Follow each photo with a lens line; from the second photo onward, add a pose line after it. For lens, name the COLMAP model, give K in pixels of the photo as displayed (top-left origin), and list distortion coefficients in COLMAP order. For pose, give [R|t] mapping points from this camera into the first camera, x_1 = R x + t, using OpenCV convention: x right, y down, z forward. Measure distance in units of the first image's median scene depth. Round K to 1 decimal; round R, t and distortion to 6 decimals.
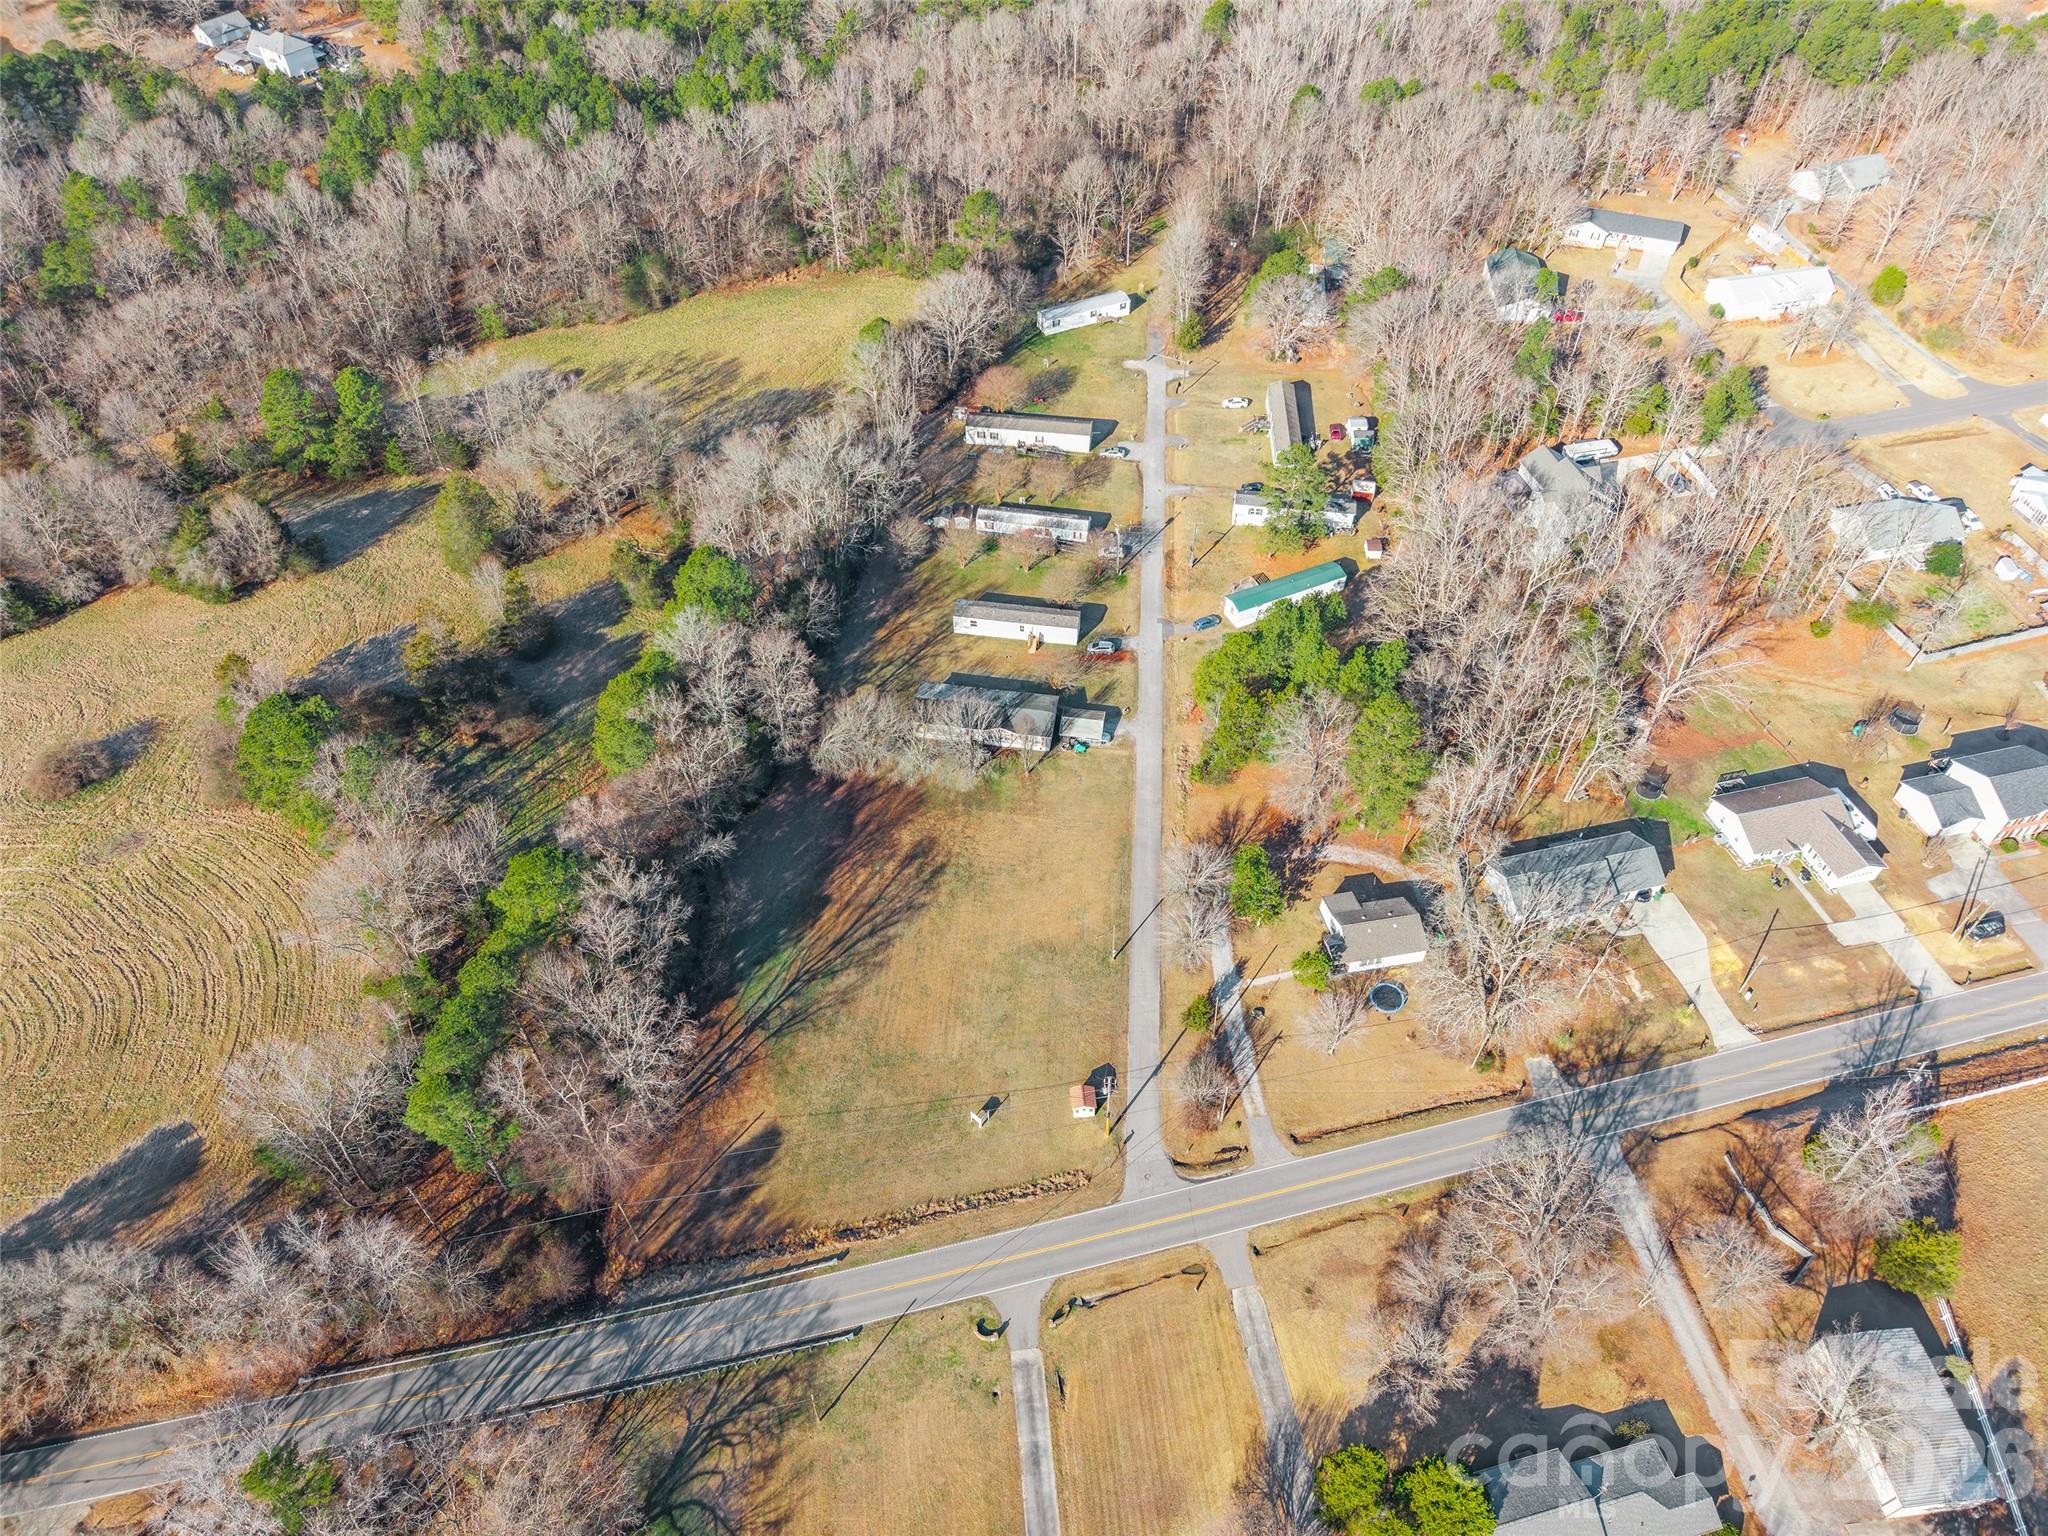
lens RADIAL K [[1399.5, 0, 1024.0], [0, 1399.5, 768.0], [0, 0, 1]] dist [0.030347, -0.031722]
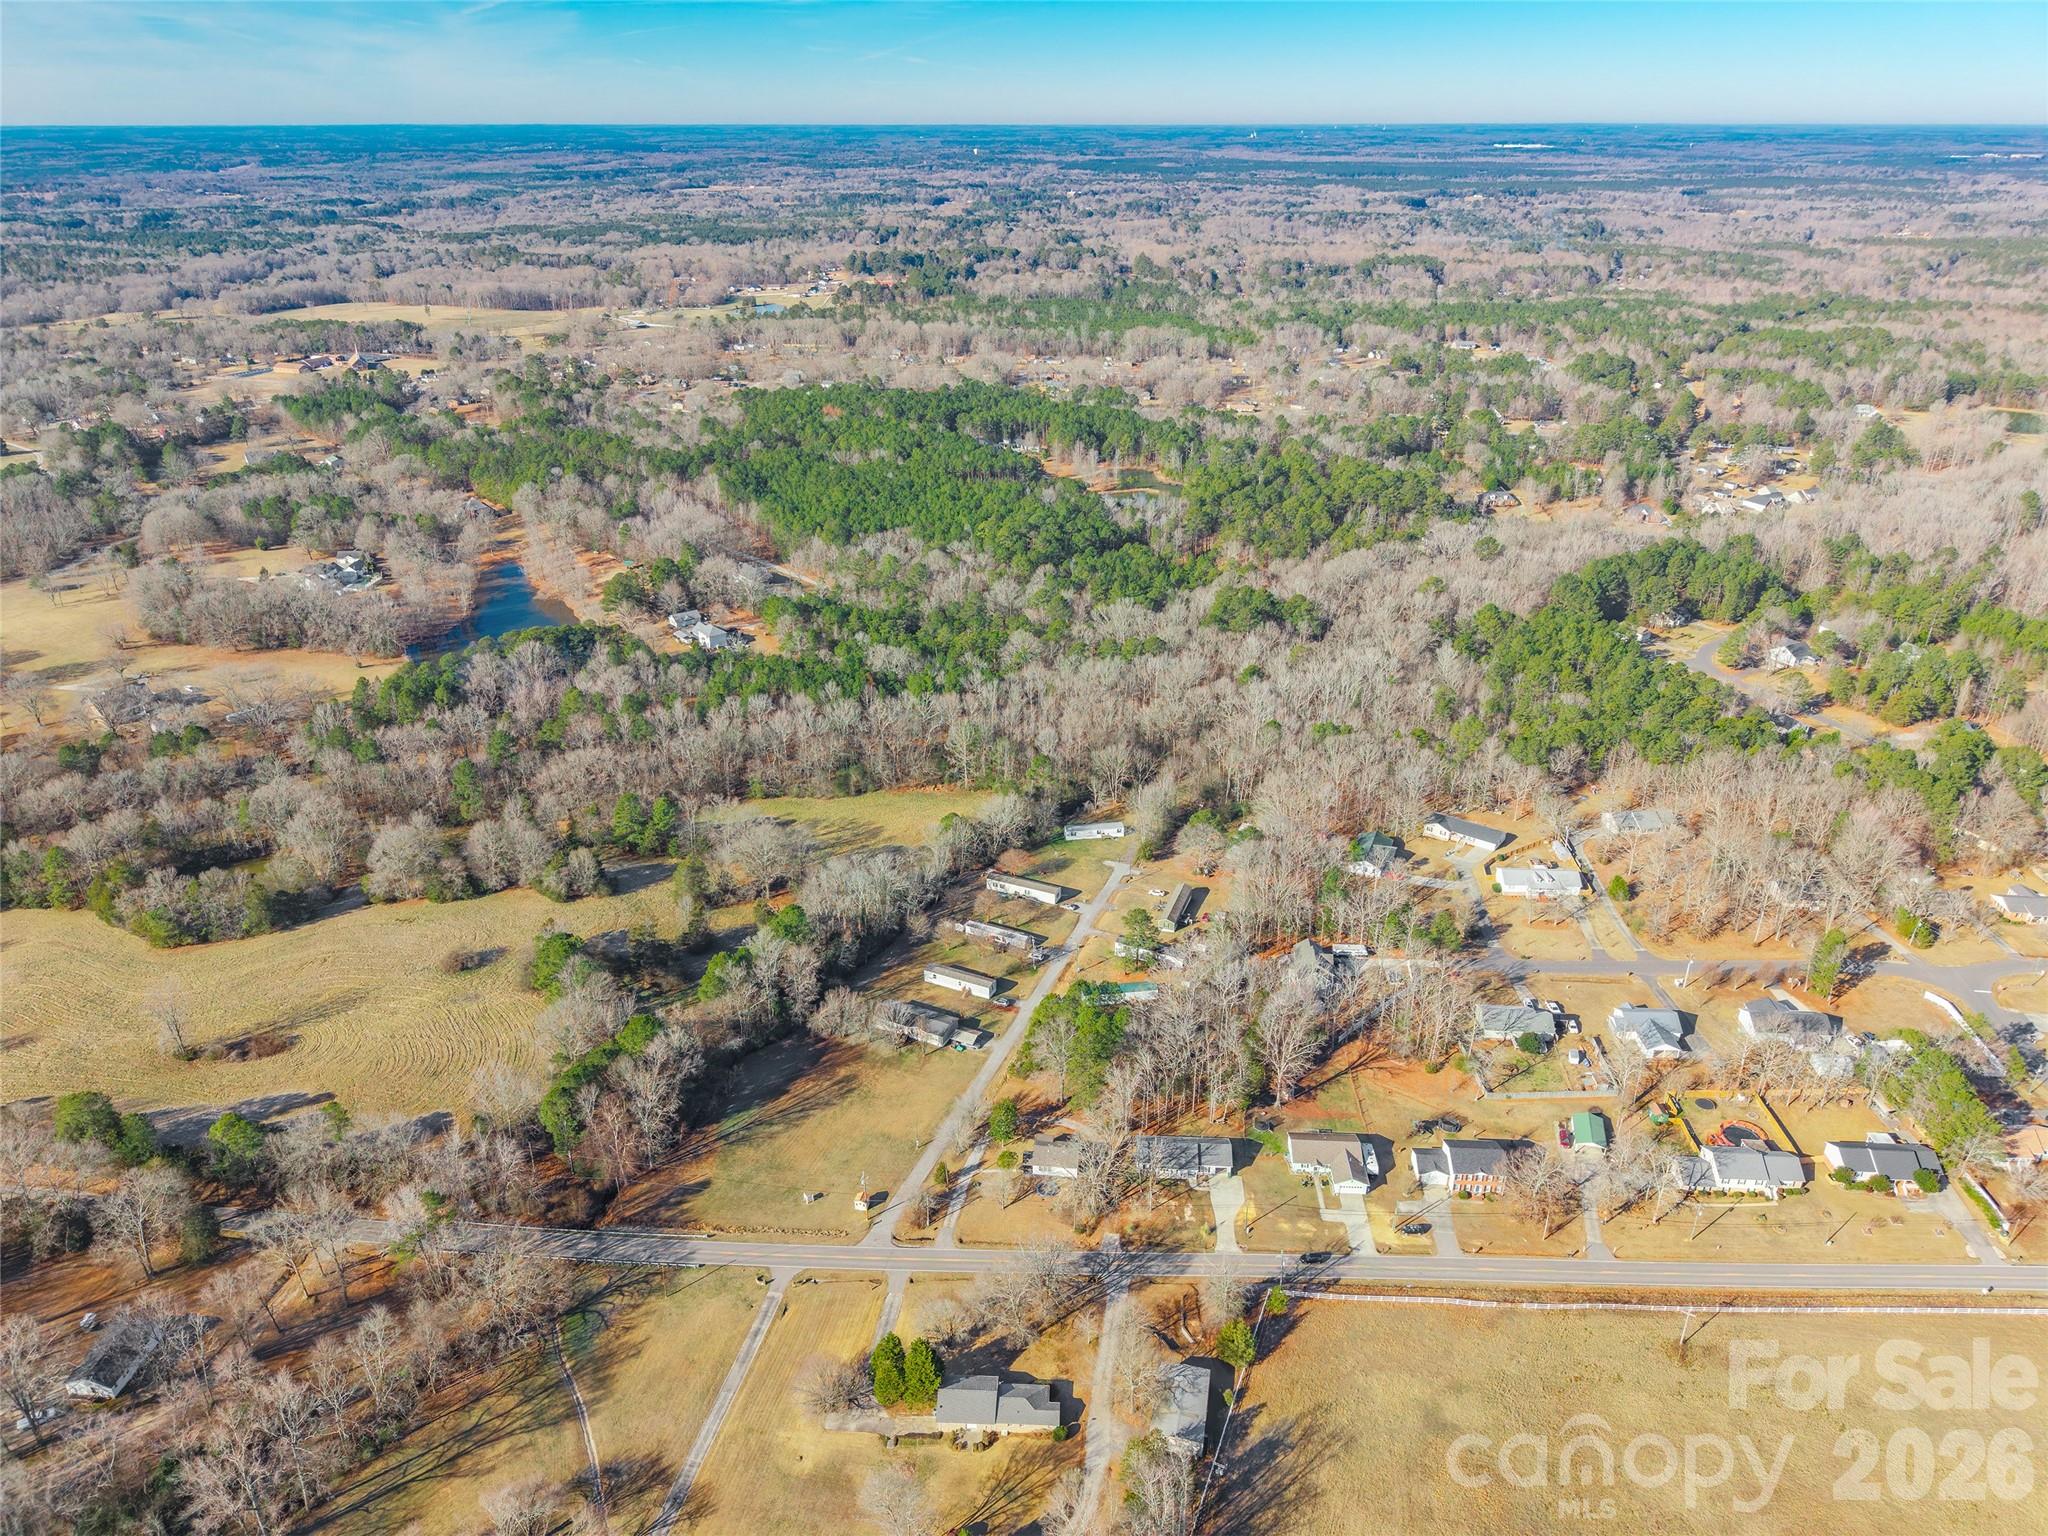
lens RADIAL K [[1392.0, 0, 1026.7], [0, 1392.0, 729.1], [0, 0, 1]] dist [0.099350, -0.246246]
pose [[0.957331, 0.116883, -0.264303, 0.471365], [-0.212377, 0.904789, -0.369124, 0.221125], [0.195995, 0.409505, 0.891006, -0.609928]]
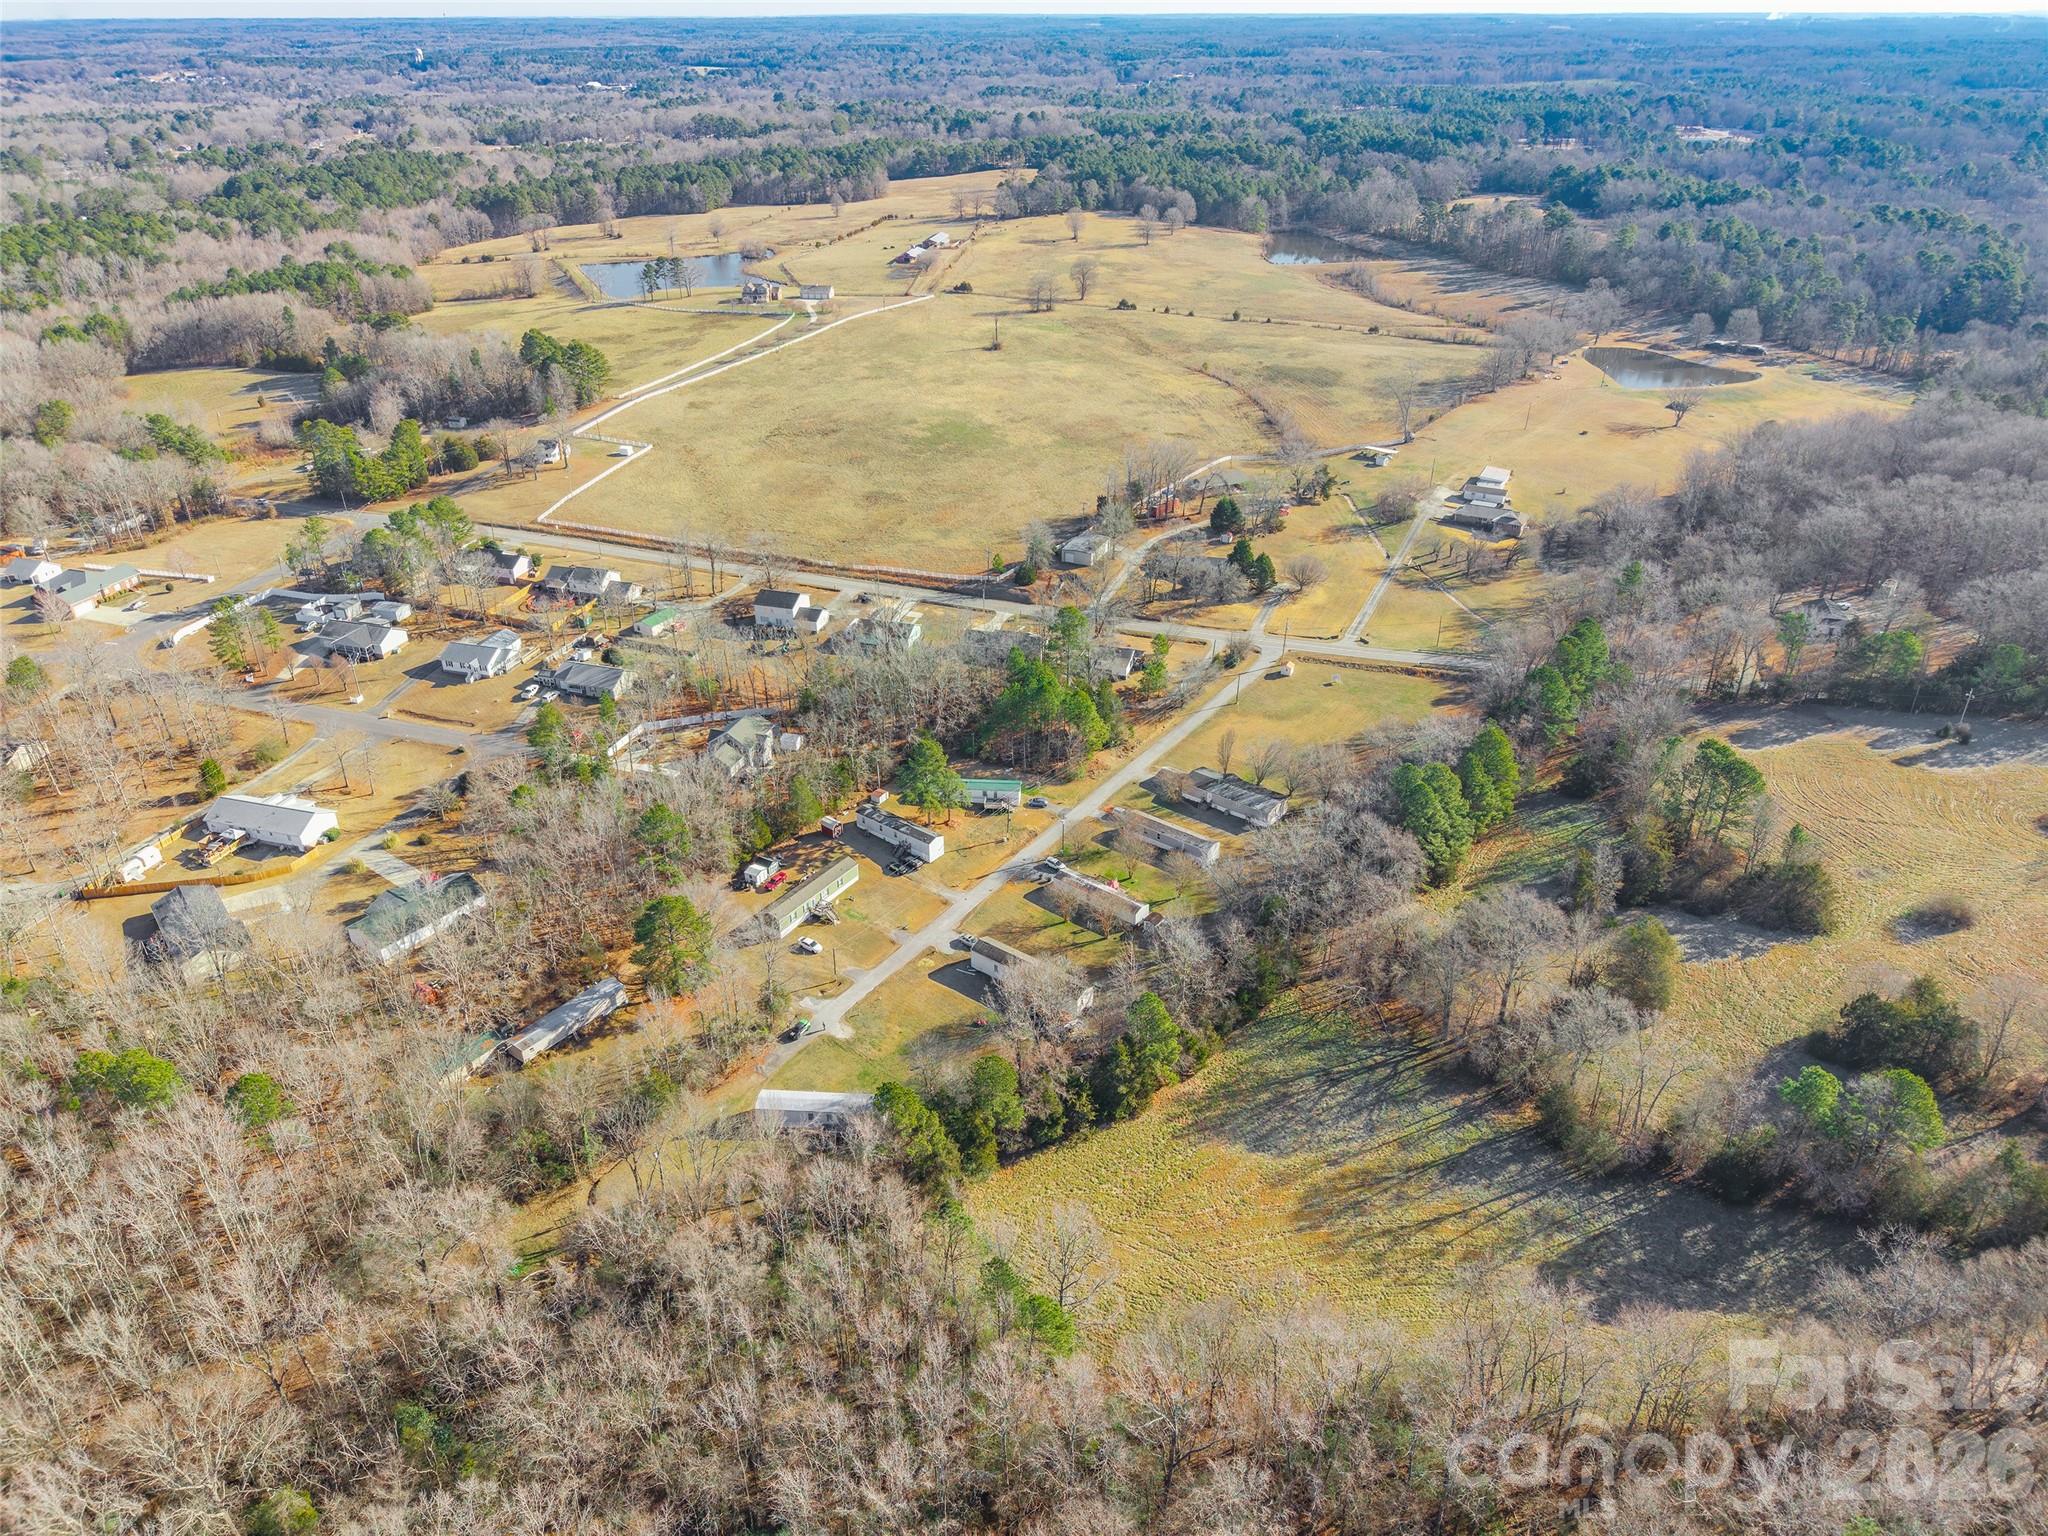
lens RADIAL K [[1392.4, 0, 991.3], [0, 1392.4, 775.6], [0, 0, 1]] dist [-0.001748, -0.004862]
pose [[-0.856520, -0.255002, 0.448718, -0.398576], [0.373952, 0.292594, 0.880084, -1.237604], [-0.355715, 0.921609, -0.155254, 1.157238]]
